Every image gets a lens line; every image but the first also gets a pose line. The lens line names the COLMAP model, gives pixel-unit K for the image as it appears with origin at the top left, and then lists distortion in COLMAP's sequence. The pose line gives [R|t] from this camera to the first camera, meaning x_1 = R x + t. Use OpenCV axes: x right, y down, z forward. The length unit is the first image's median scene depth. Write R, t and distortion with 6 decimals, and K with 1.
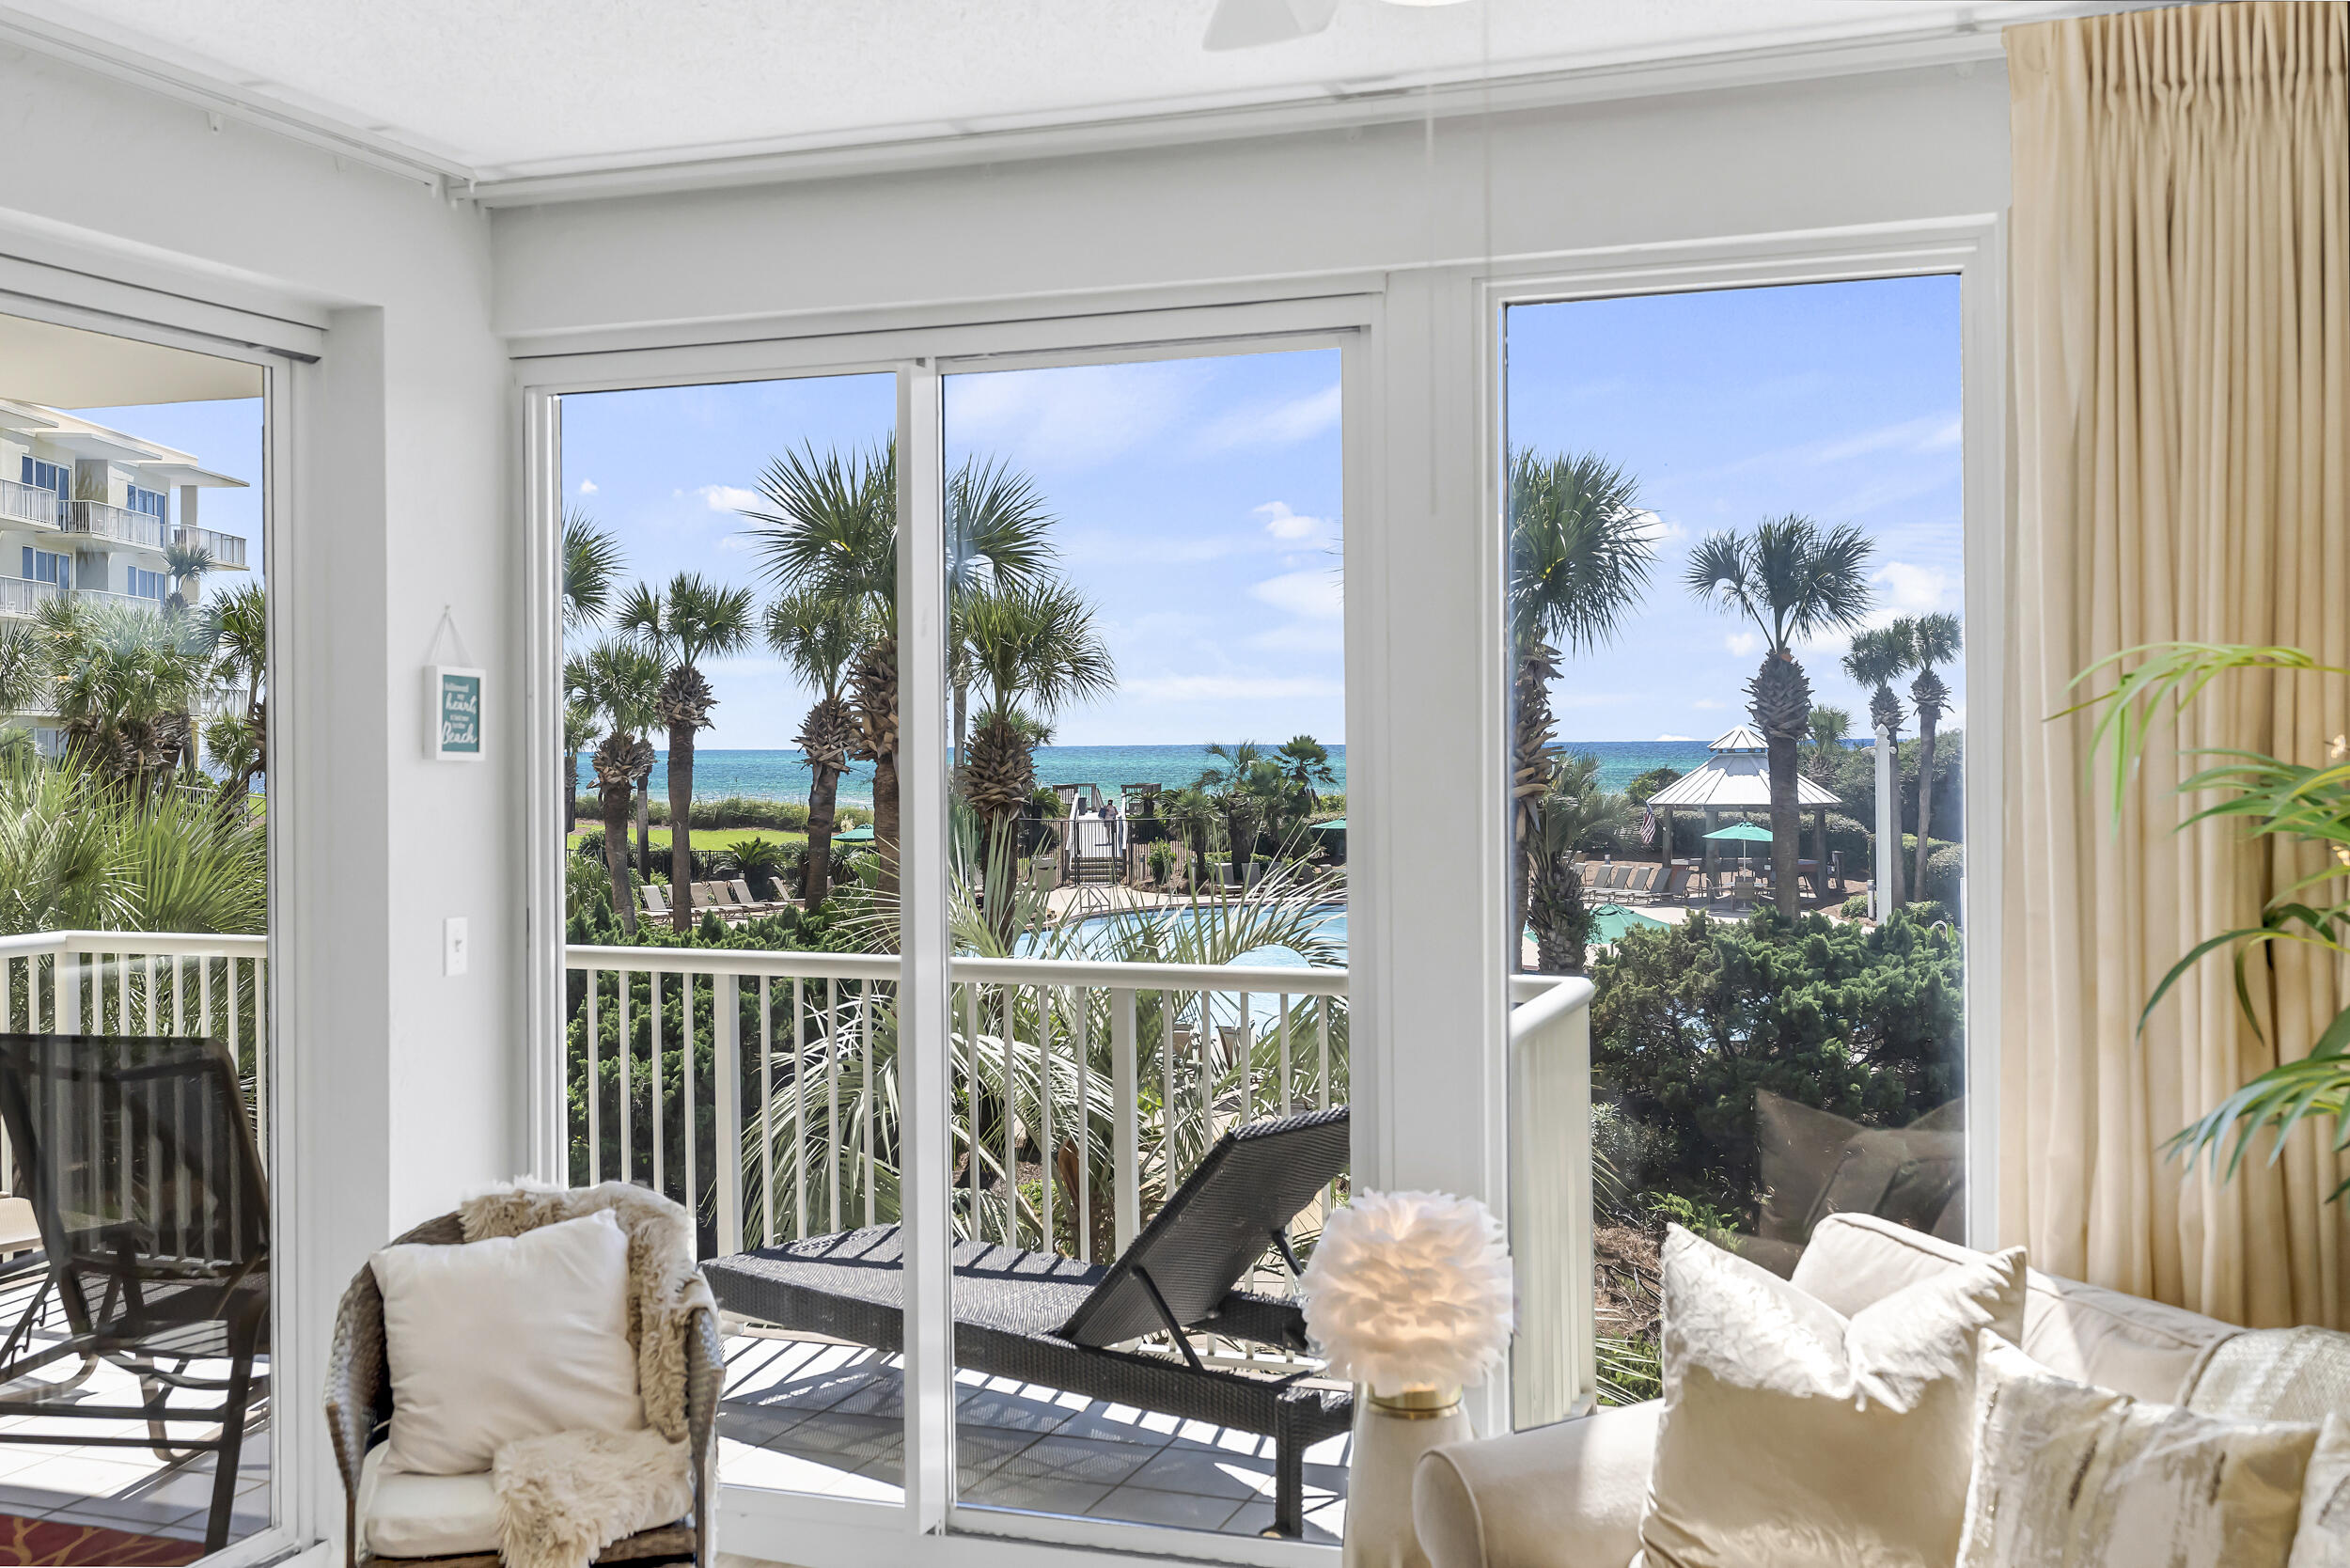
lens RADIAL K [[2269.8, 0, 1178.5], [0, 2269.8, 719.8], [0, 0, 1]] dist [0.008561, 0.016950]
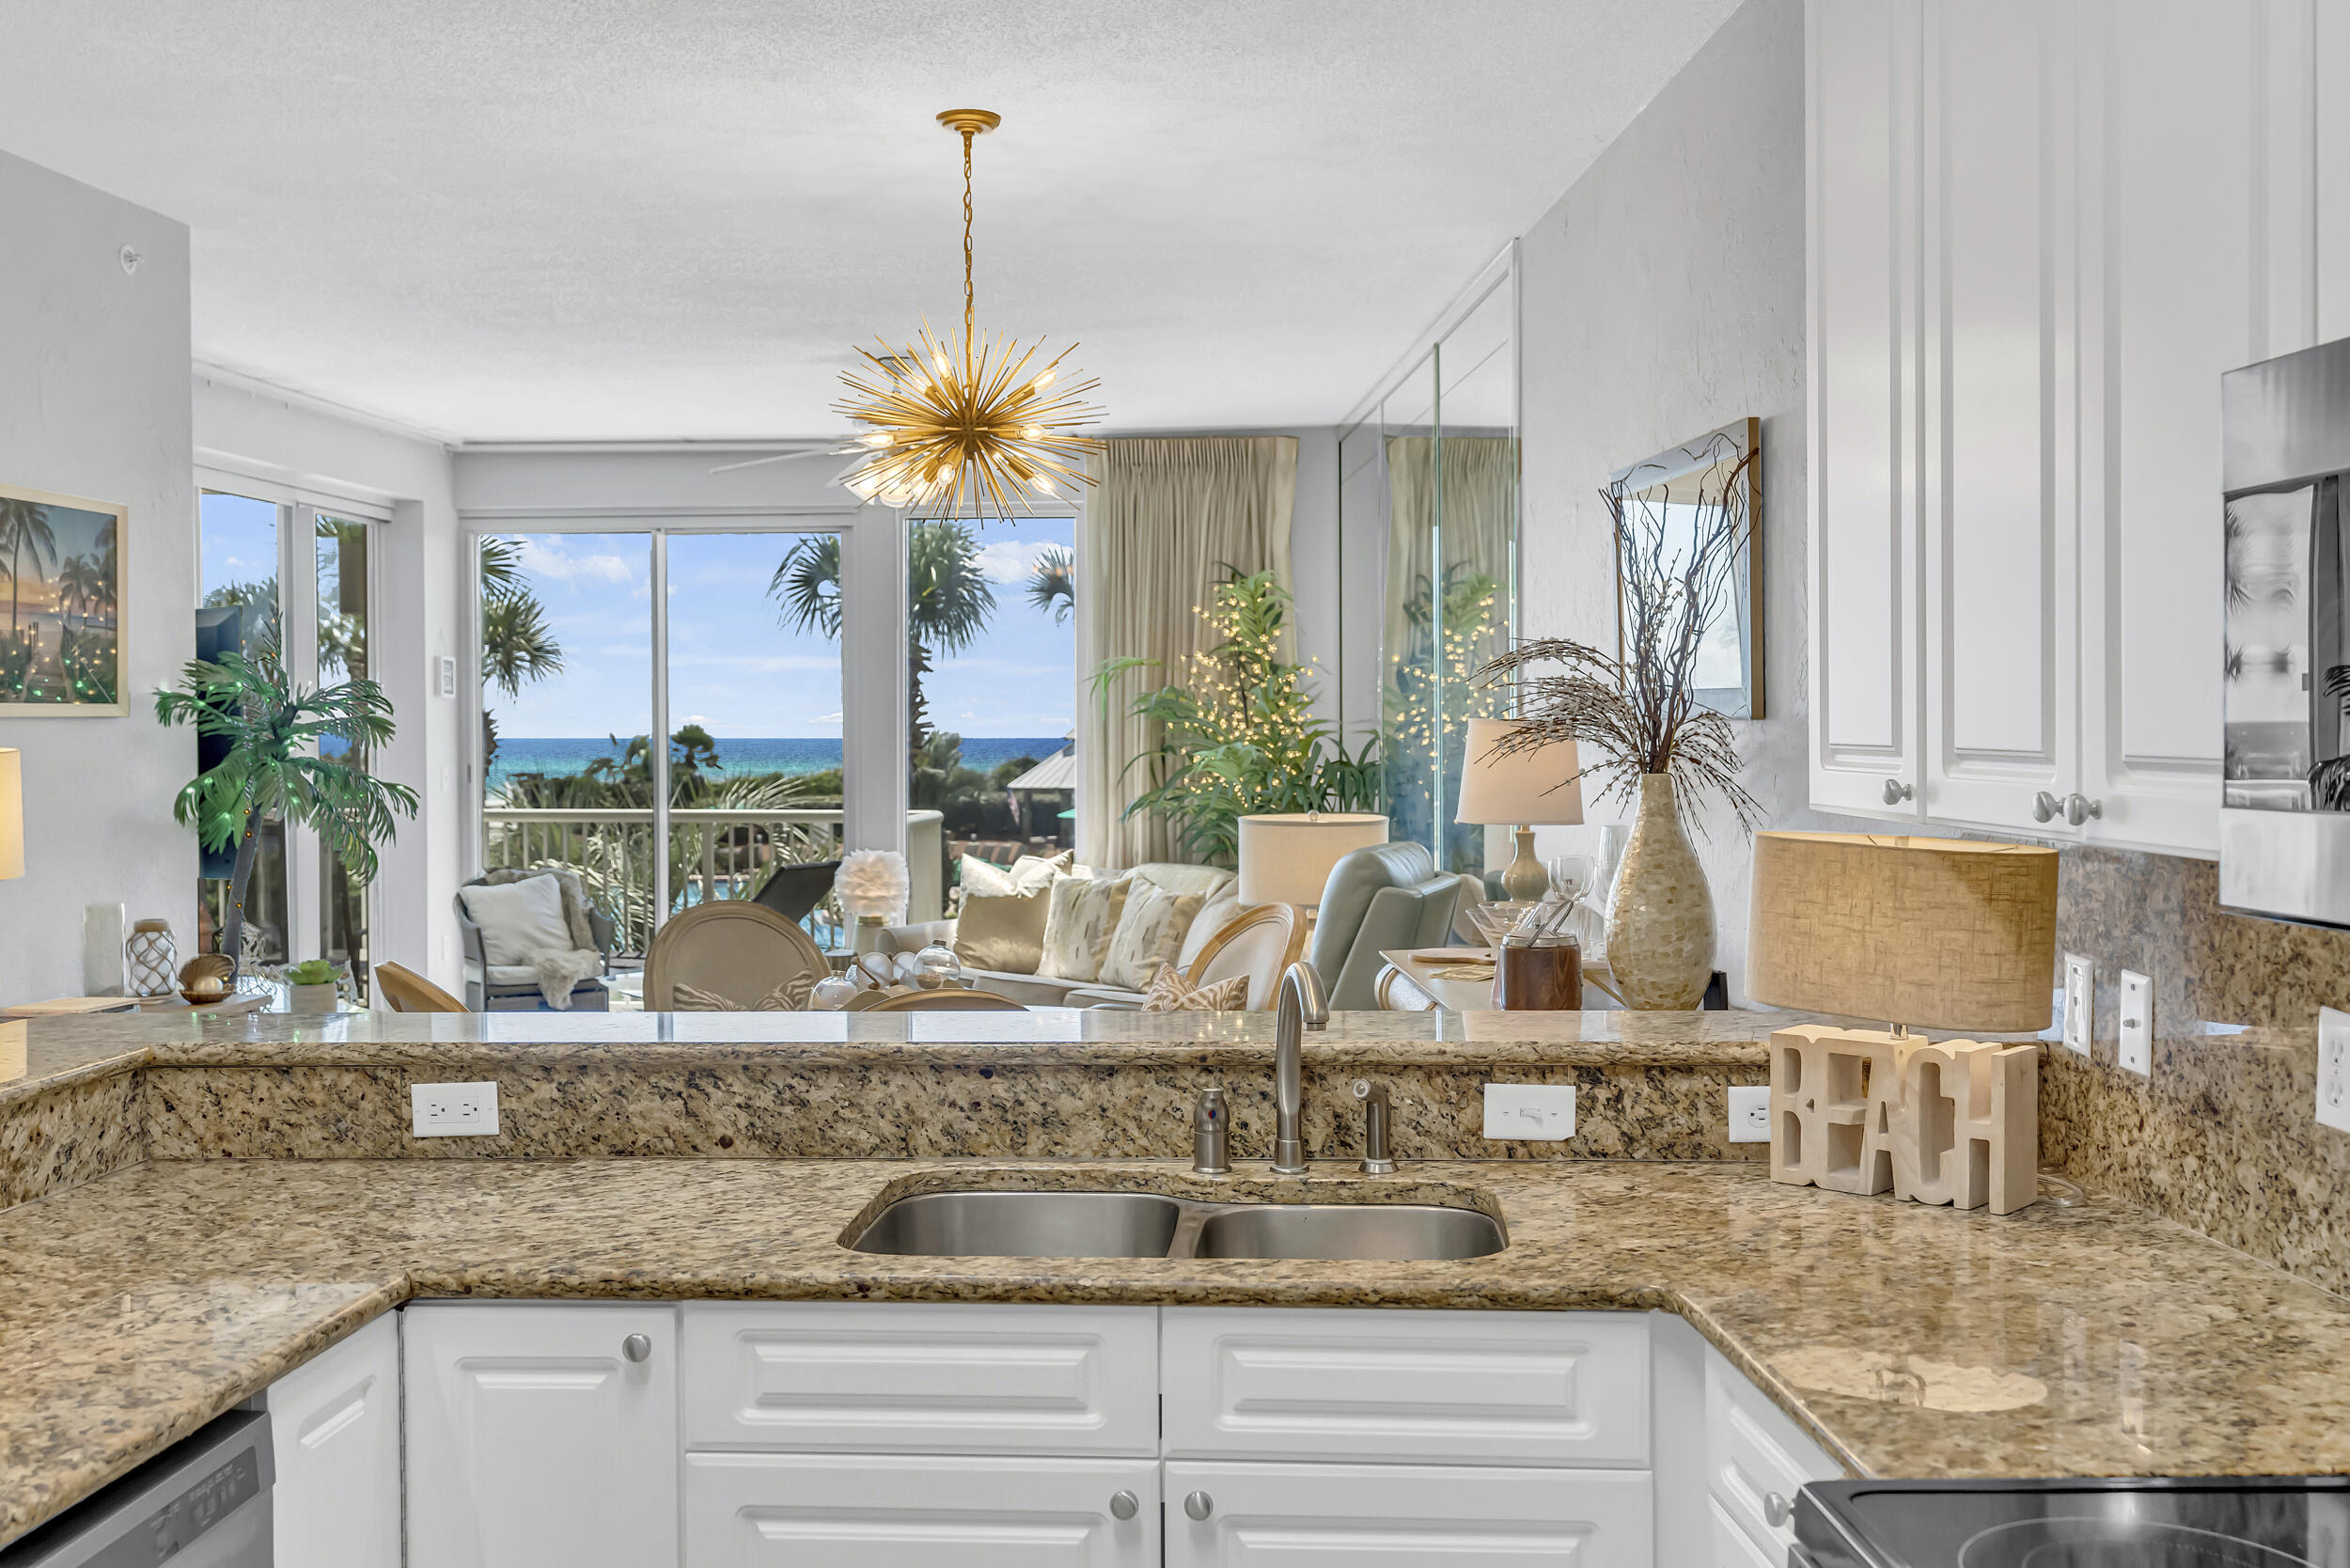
lens RADIAL K [[2293.5, 0, 1175.0], [0, 2293.5, 784.0], [0, 0, 1]] dist [0.006395, 0.001926]
pose [[0.963285, -0.001968, 0.268472, -0.044973], [-0.005993, 0.999566, 0.028832, 0.006498], [-0.268412, -0.029382, 0.962856, -0.274616]]
